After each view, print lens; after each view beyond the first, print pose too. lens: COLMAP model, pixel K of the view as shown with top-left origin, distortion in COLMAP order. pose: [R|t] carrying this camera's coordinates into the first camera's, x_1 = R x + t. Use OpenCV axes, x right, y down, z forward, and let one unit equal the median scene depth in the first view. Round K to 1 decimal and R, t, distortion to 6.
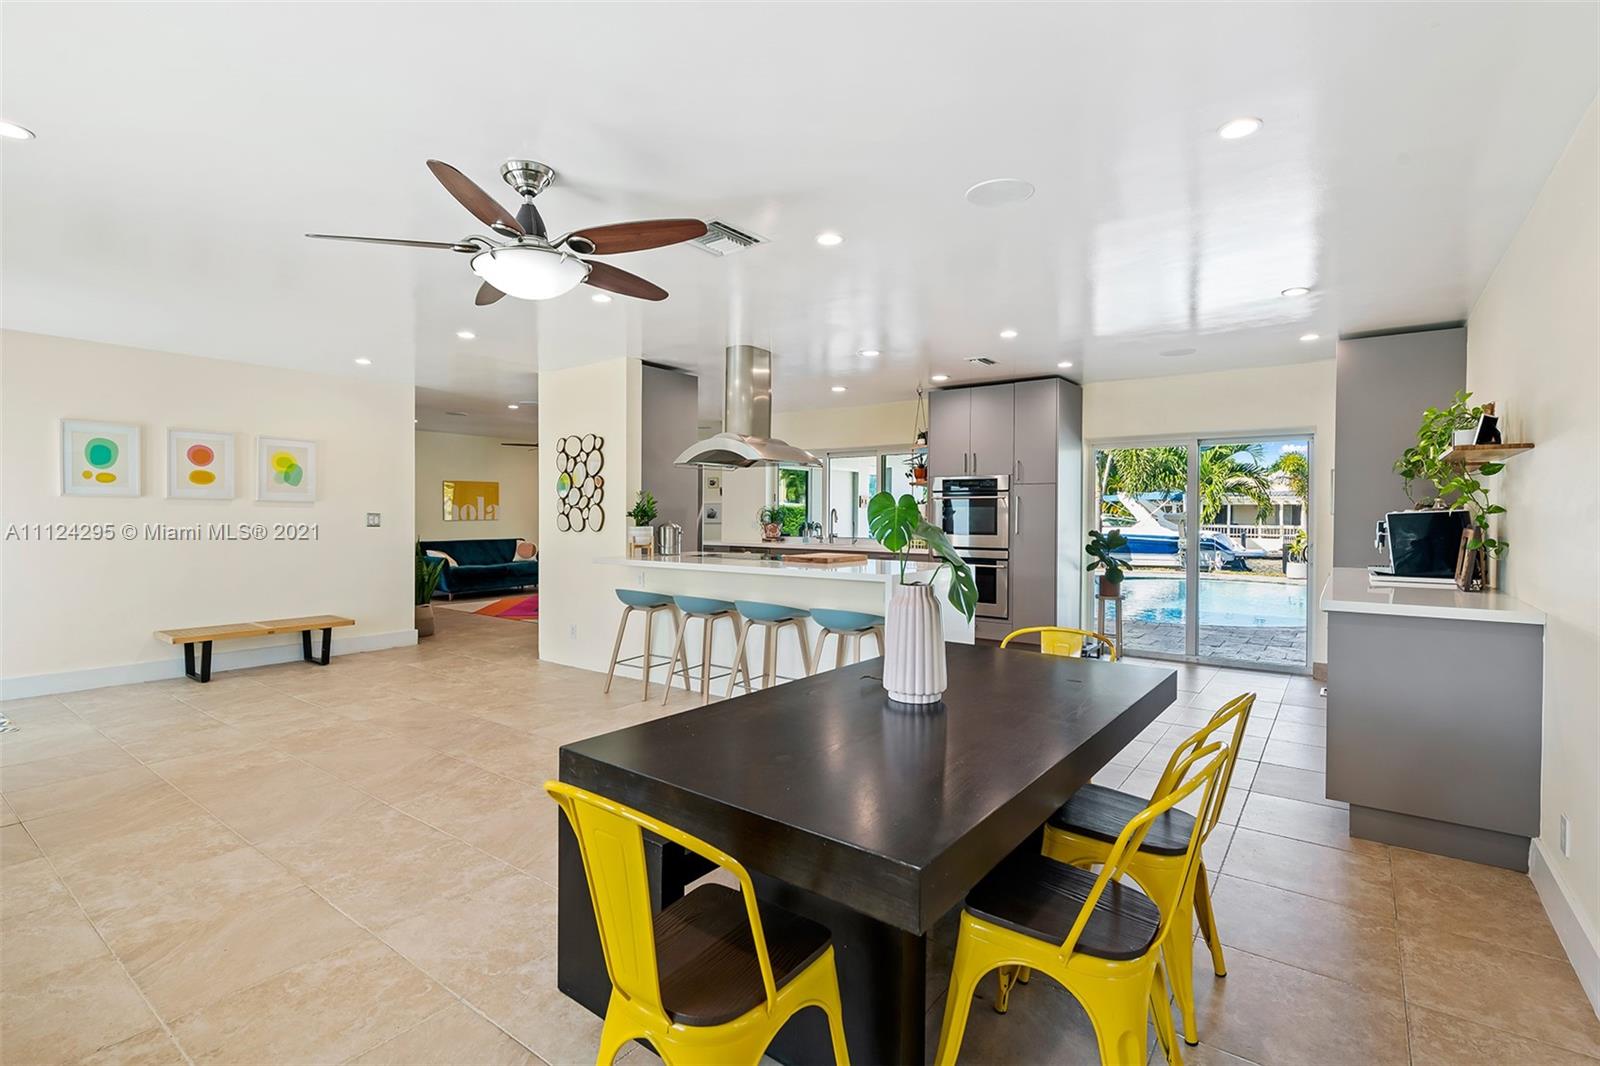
lens RADIAL K [[722.5, 0, 801.4], [0, 722.5, 525.2], [0, 0, 1]] dist [-0.001837, -0.000938]
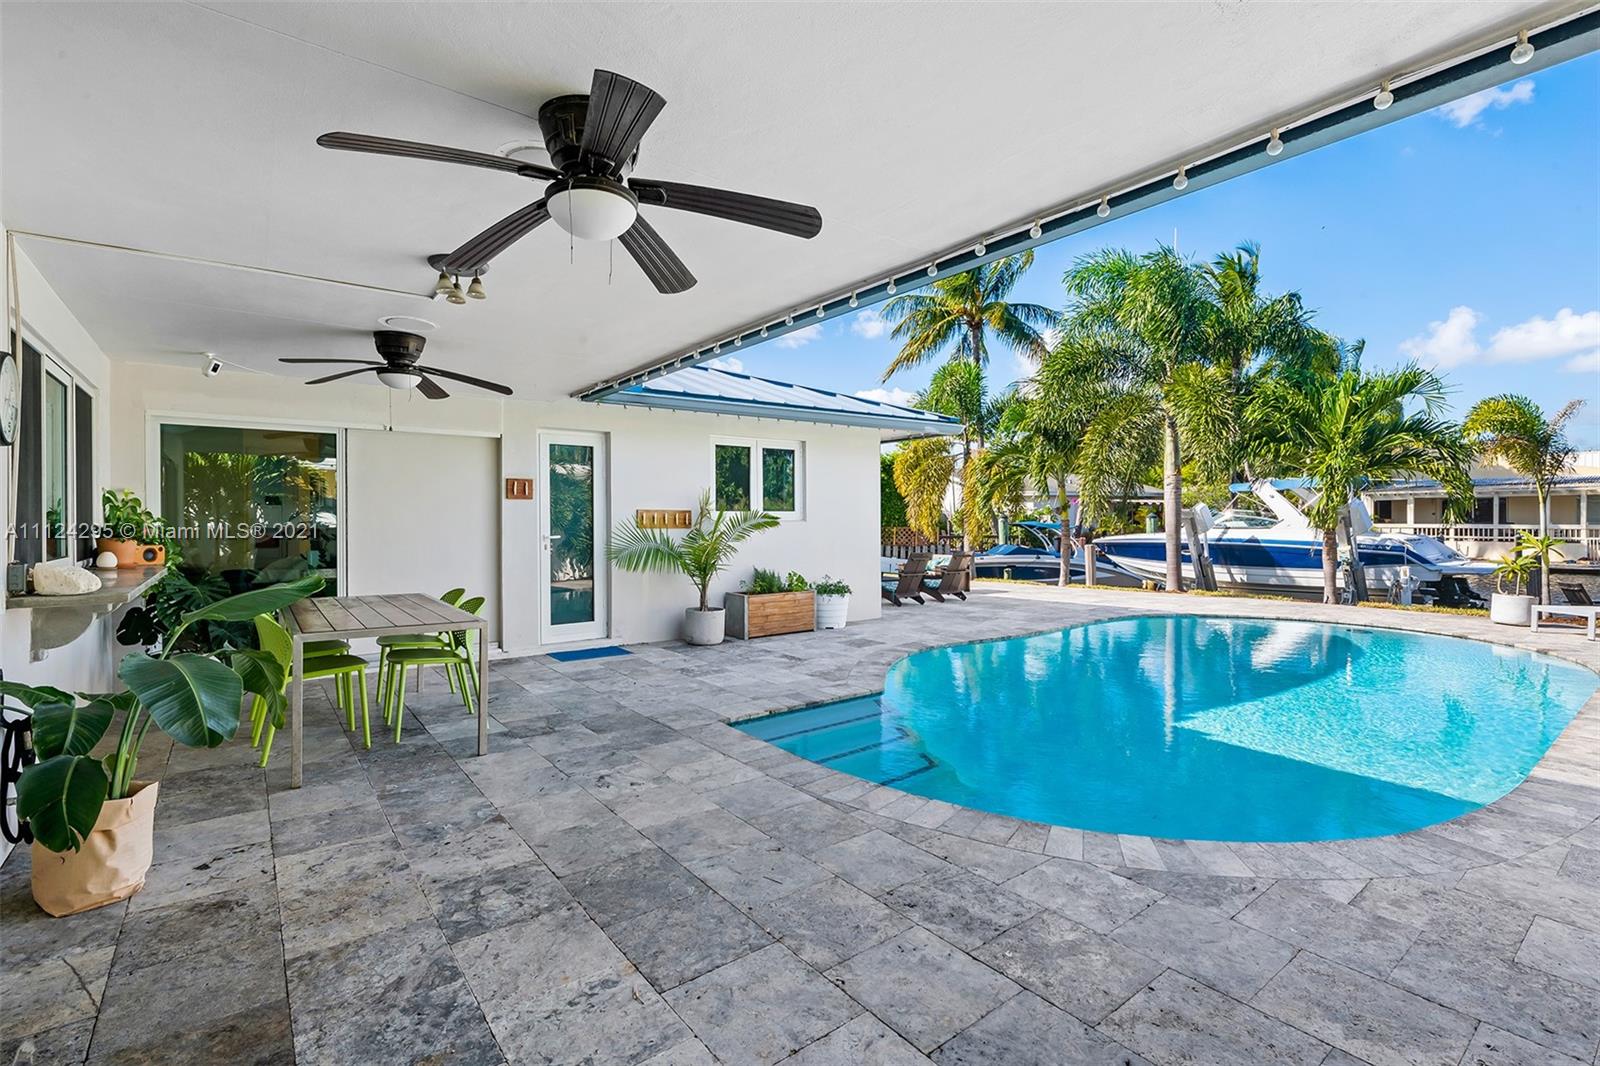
lens RADIAL K [[722.2, 0, 798.8], [0, 722.2, 526.1], [0, 0, 1]] dist [-0.001779, -0.000694]
pose [[0.965060, -0.006802, -0.261940, 0.591957], [0.005871, 0.999973, -0.004340, 0.001653], [0.261962, 0.002650, 0.965074, 0.645230]]
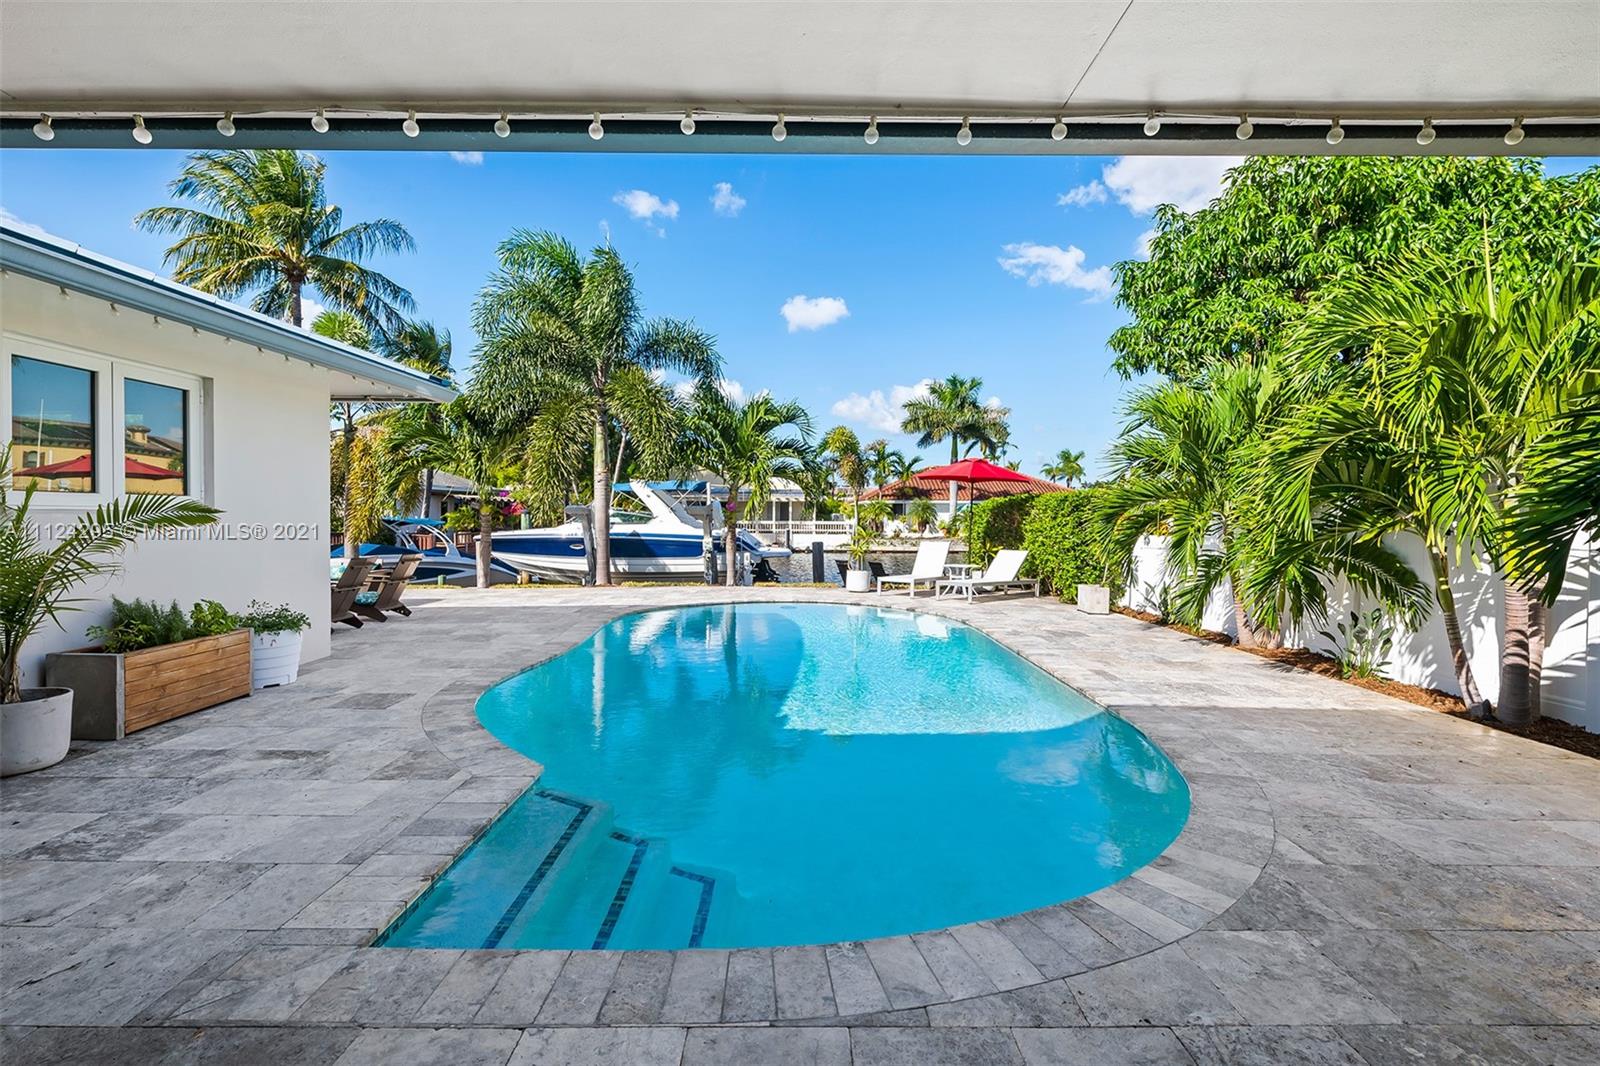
lens RADIAL K [[692.6, 0, 803.5], [0, 692.6, 528.0], [0, 0, 1]] dist [-0.000181, -0.000675]
pose [[0.790958, -0.011263, 0.611767, 0.373405], [0.005792, 0.999924, 0.010921, -0.000691], [-0.611844, -0.005095, 0.790962, 0.865685]]
